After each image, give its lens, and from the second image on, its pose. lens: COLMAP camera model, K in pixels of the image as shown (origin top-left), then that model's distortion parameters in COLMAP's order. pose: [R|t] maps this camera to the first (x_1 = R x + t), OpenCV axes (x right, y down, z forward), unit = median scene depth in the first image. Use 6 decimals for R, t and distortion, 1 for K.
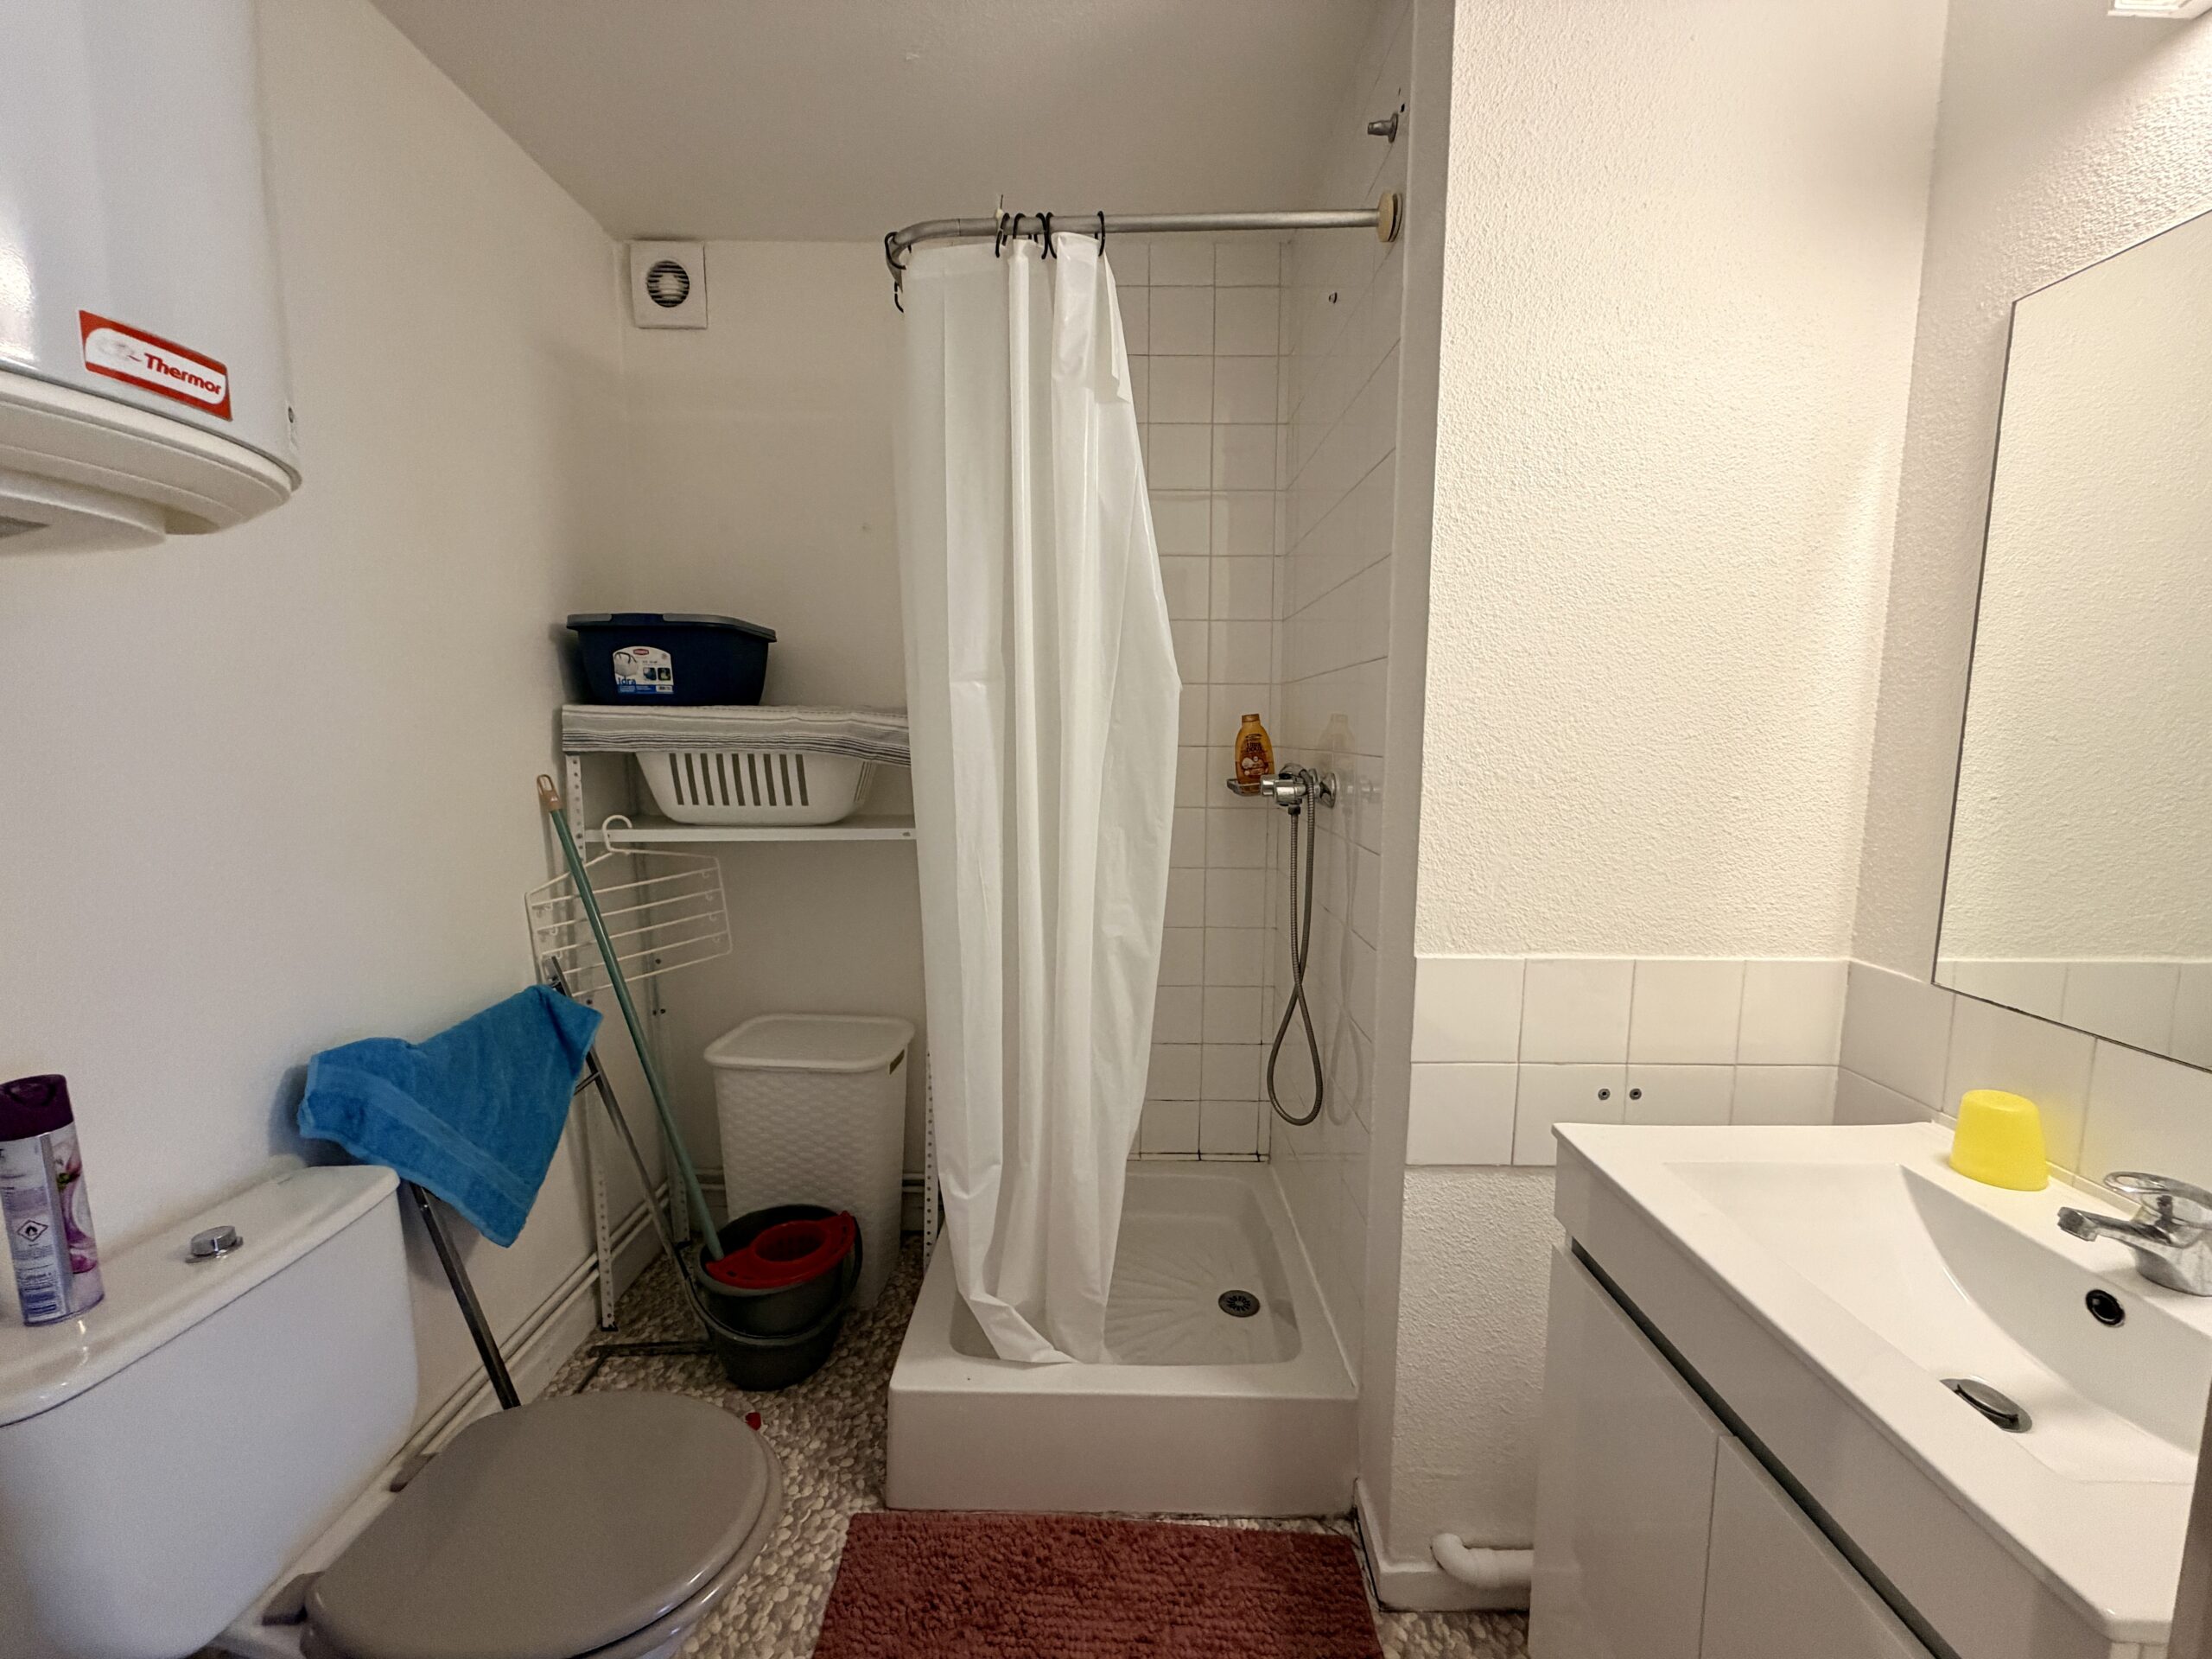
lens RADIAL K [[878.8, 0, 1099.6], [0, 878.8, 834.2], [0, 0, 1]] dist [-0.000831, 0.000049]
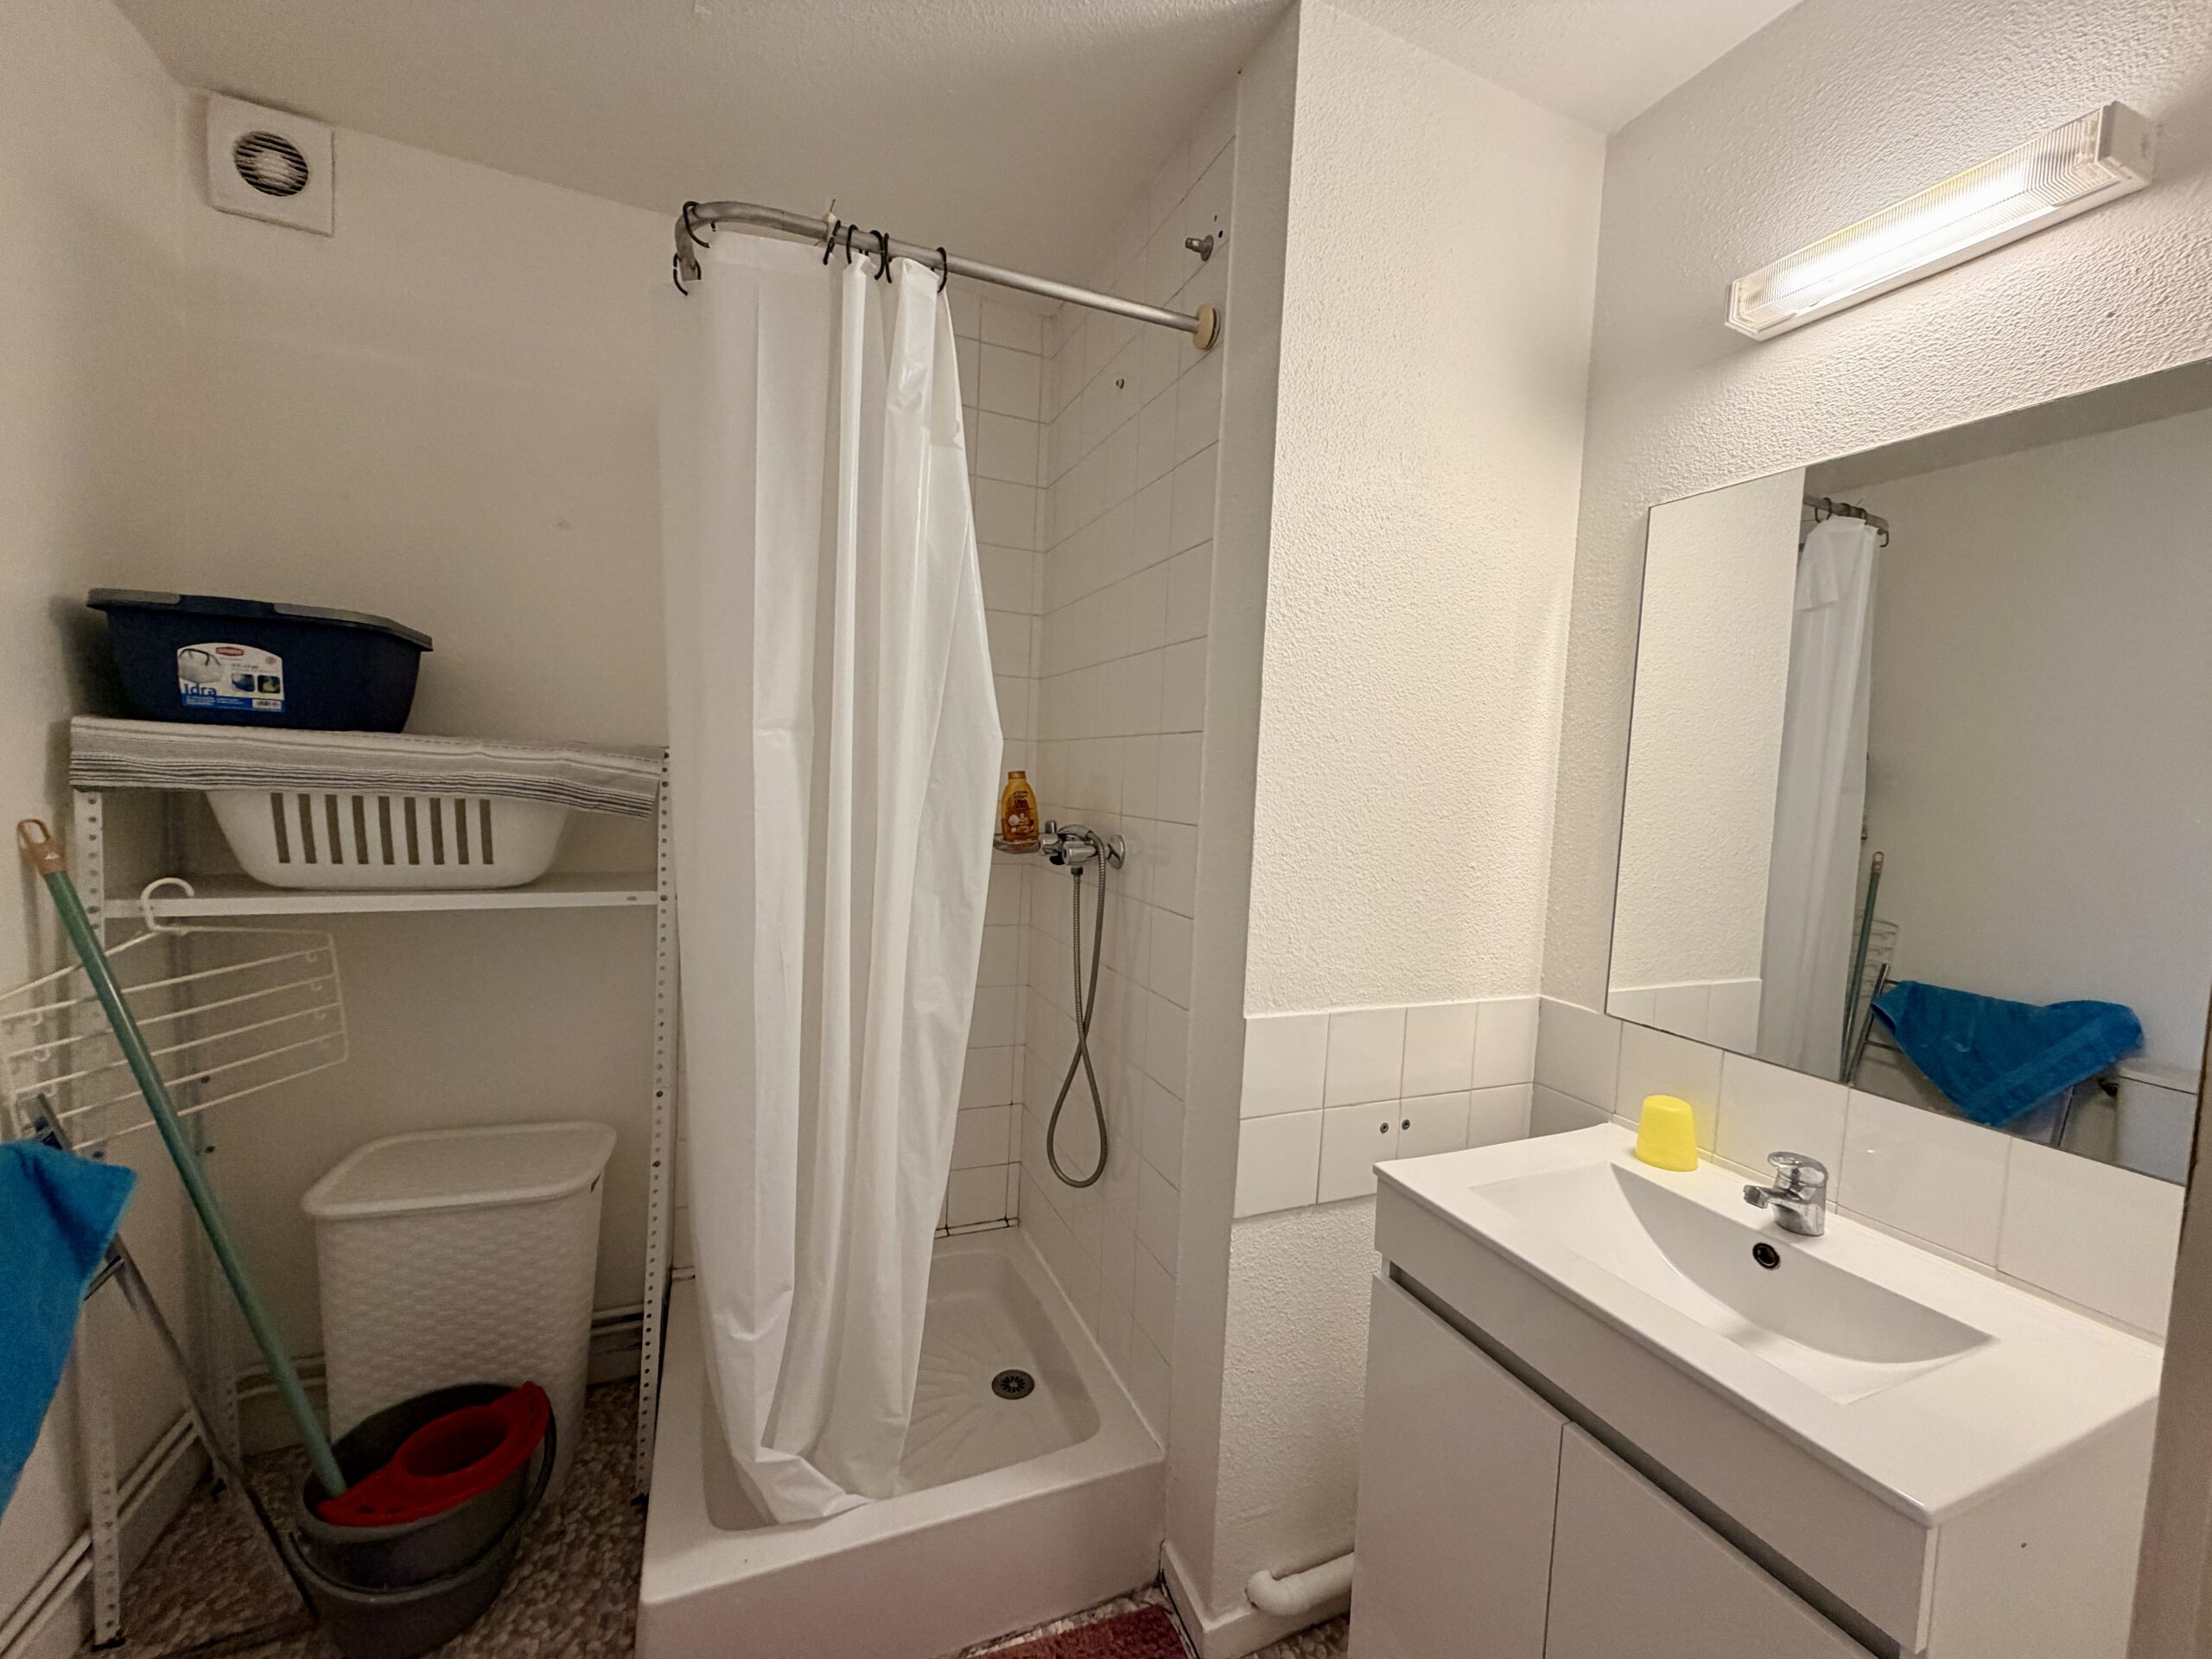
lens RADIAL K [[878.8, 0, 1099.6], [0, 878.8, 834.2], [0, 0, 1]] dist [-0.000831, 0.000049]
pose [[0.916228, 0.014201, 0.400406, -0.185925], [0.003544, 0.999045, -0.043543, -0.029247], [-0.400642, 0.041315, 0.915303, 0.077276]]
